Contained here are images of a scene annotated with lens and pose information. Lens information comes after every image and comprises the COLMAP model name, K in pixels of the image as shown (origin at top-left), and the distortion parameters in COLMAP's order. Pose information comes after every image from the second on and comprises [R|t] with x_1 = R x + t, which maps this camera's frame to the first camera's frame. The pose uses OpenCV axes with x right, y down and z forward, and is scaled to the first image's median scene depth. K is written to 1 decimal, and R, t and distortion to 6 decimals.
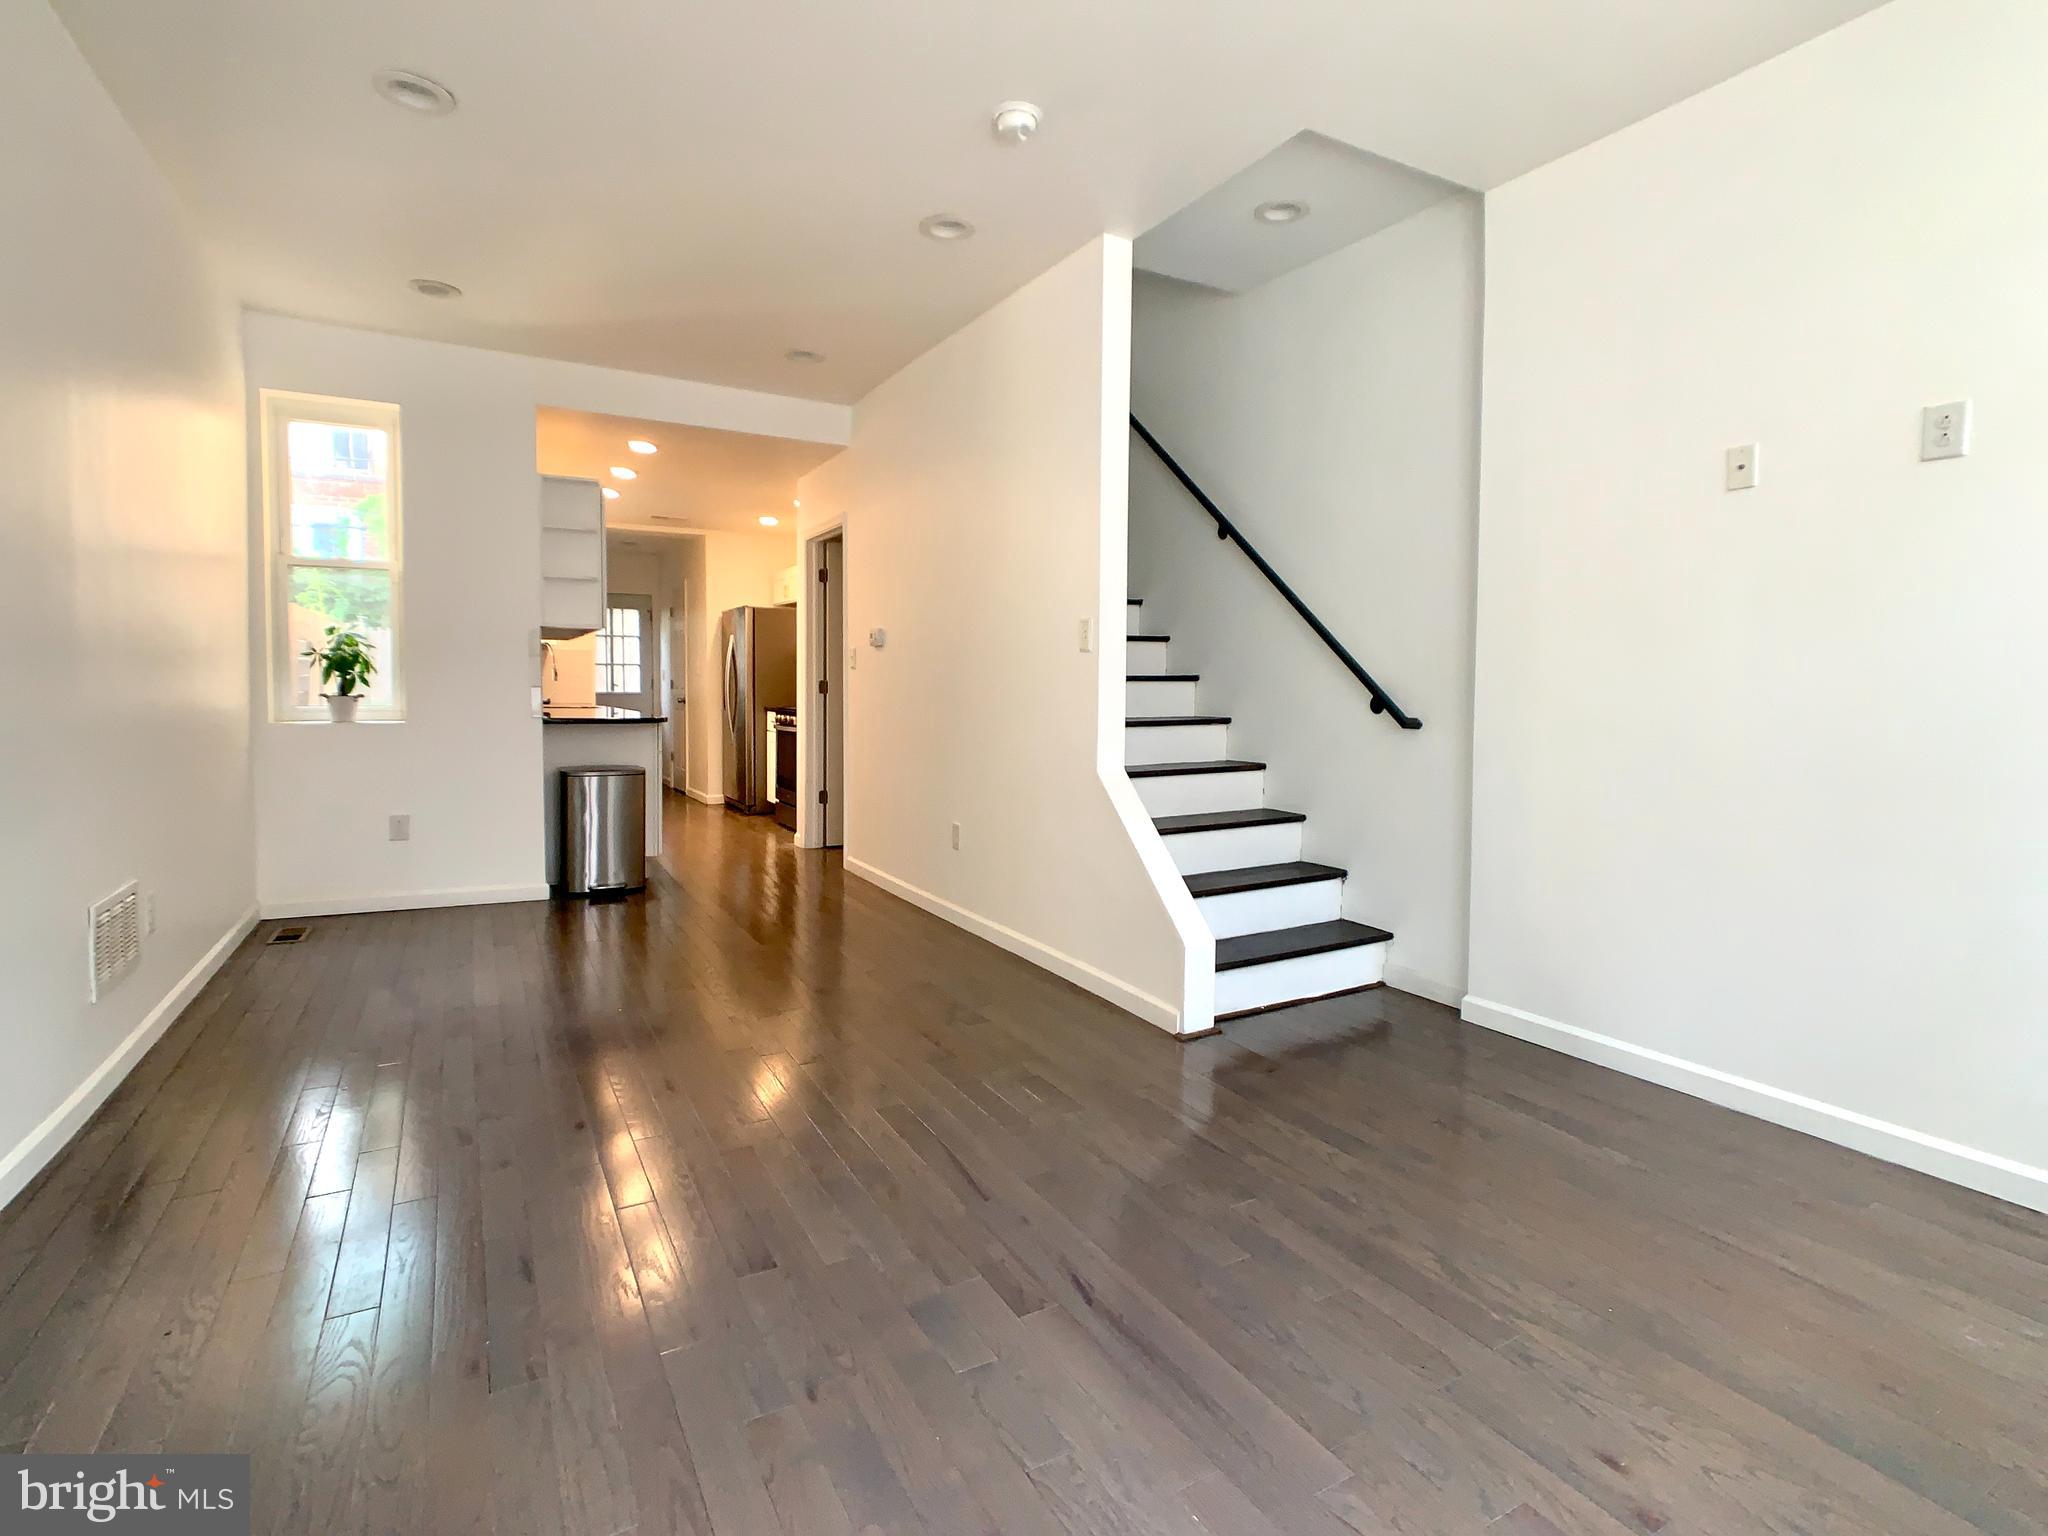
lens RADIAL K [[1011.7, 0, 1034.9], [0, 1011.7, 734.8], [0, 0, 1]] dist [-0.013717, 0.000213]
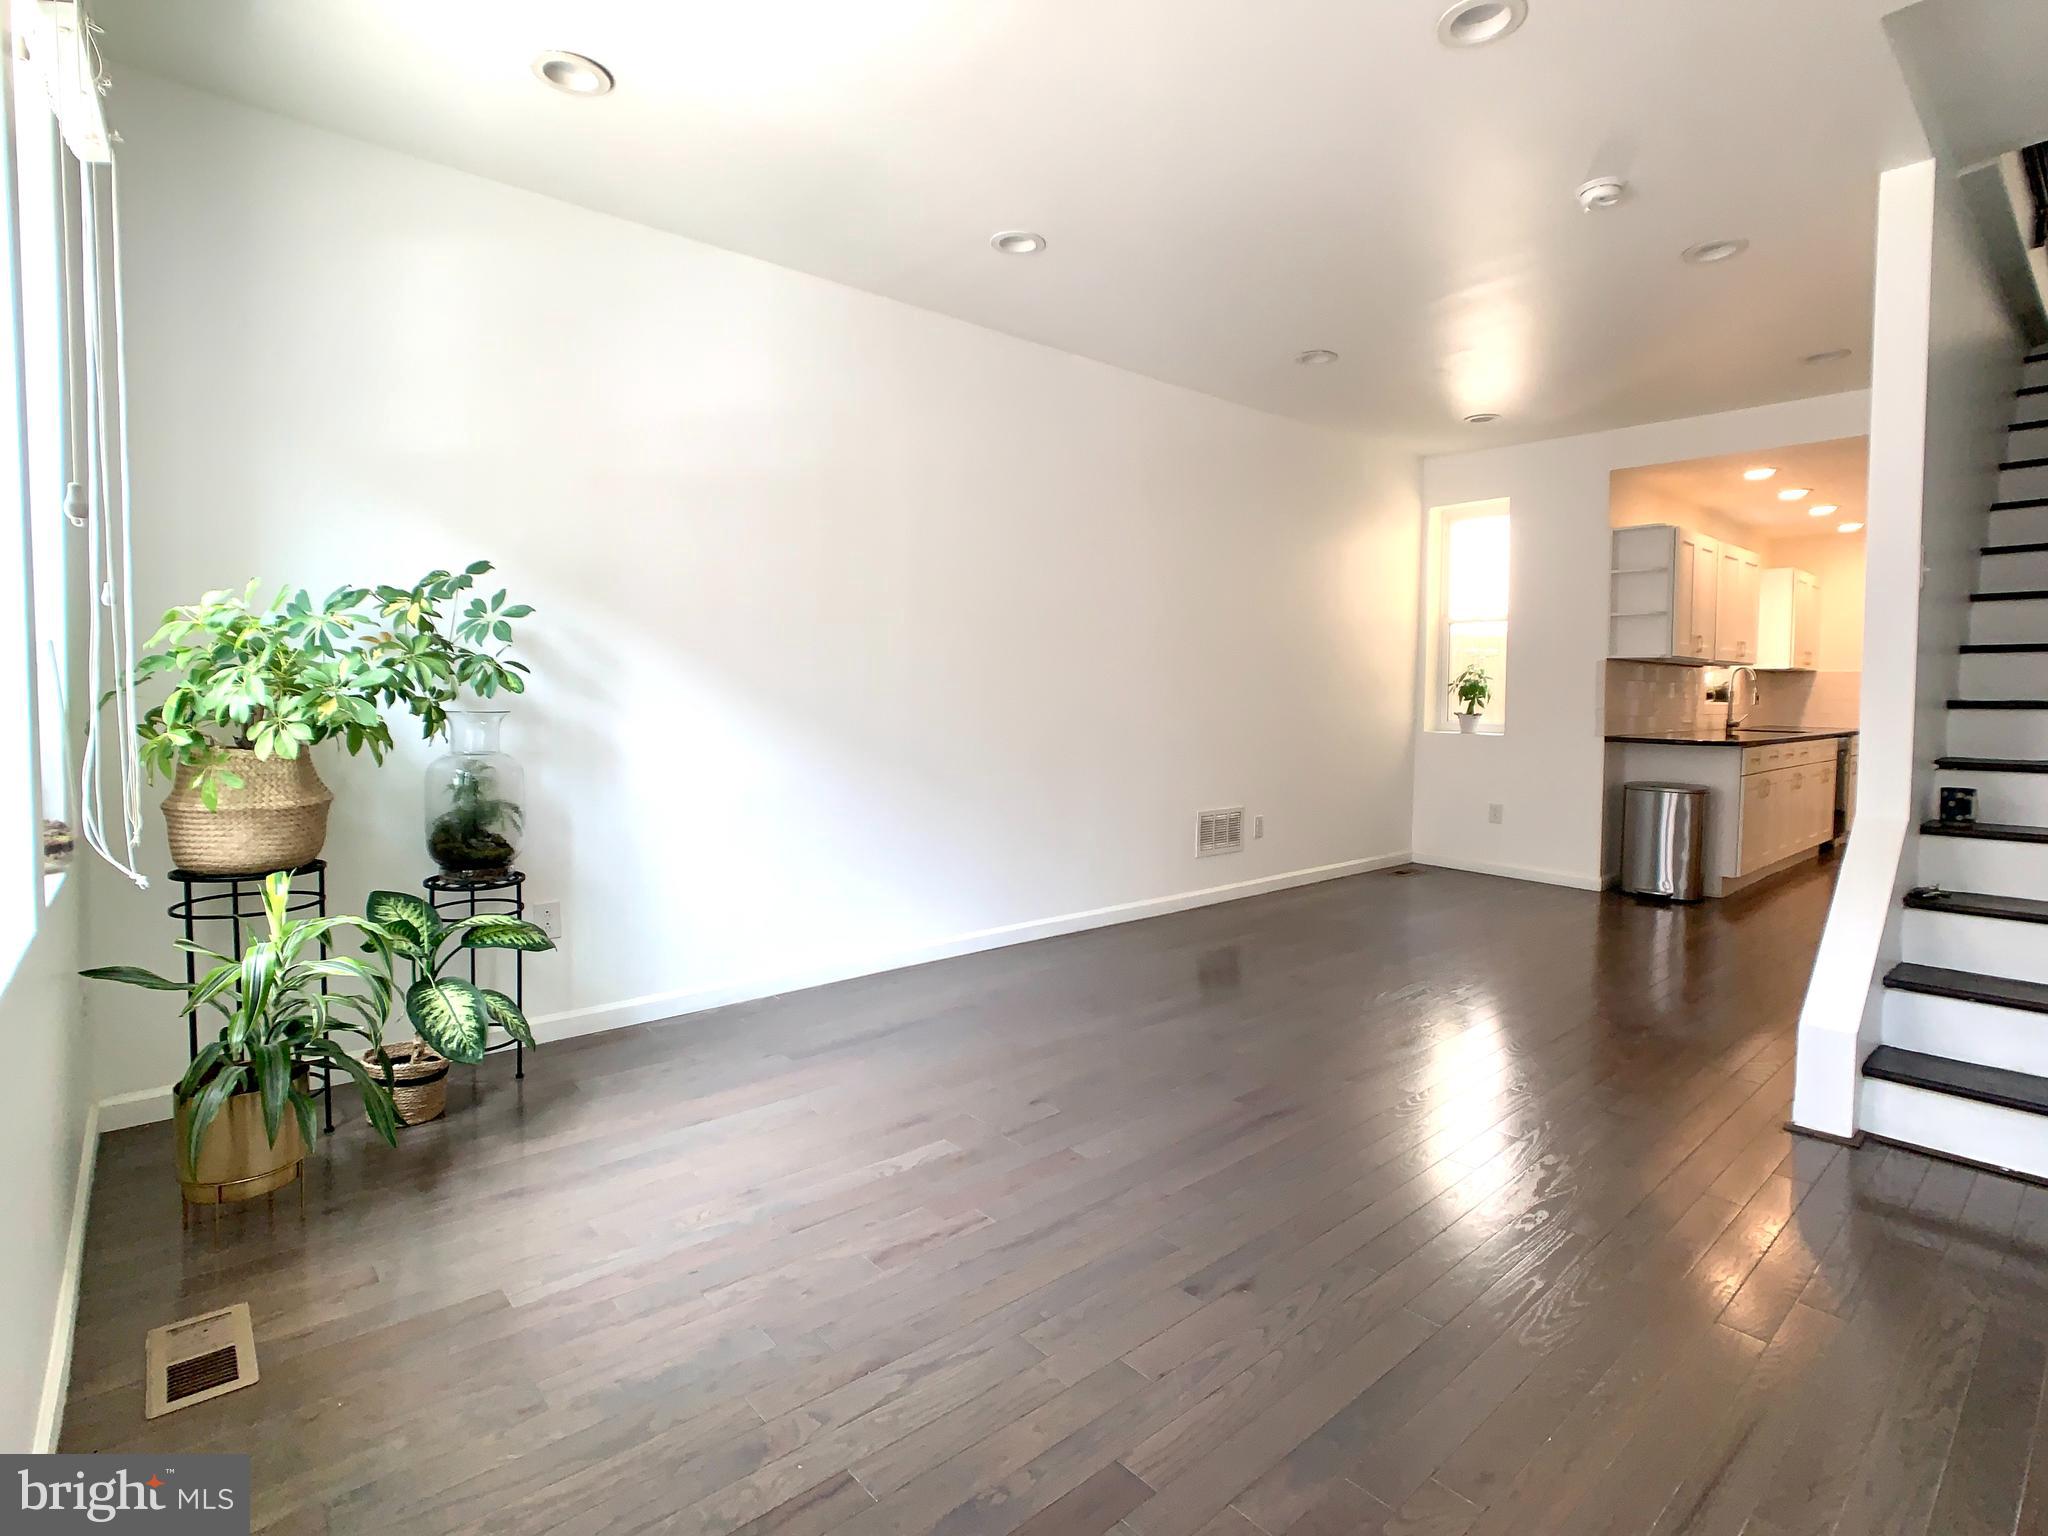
lens RADIAL K [[1011.7, 0, 1034.9], [0, 1011.7, 734.8], [0, 0, 1]] dist [-0.013717, 0.000213]
pose [[0.200523, 0.037279, -0.978979, 0.559074], [-0.056512, 0.998052, 0.026430, -0.012432], [0.978058, 0.050024, 0.202239, 0.125246]]
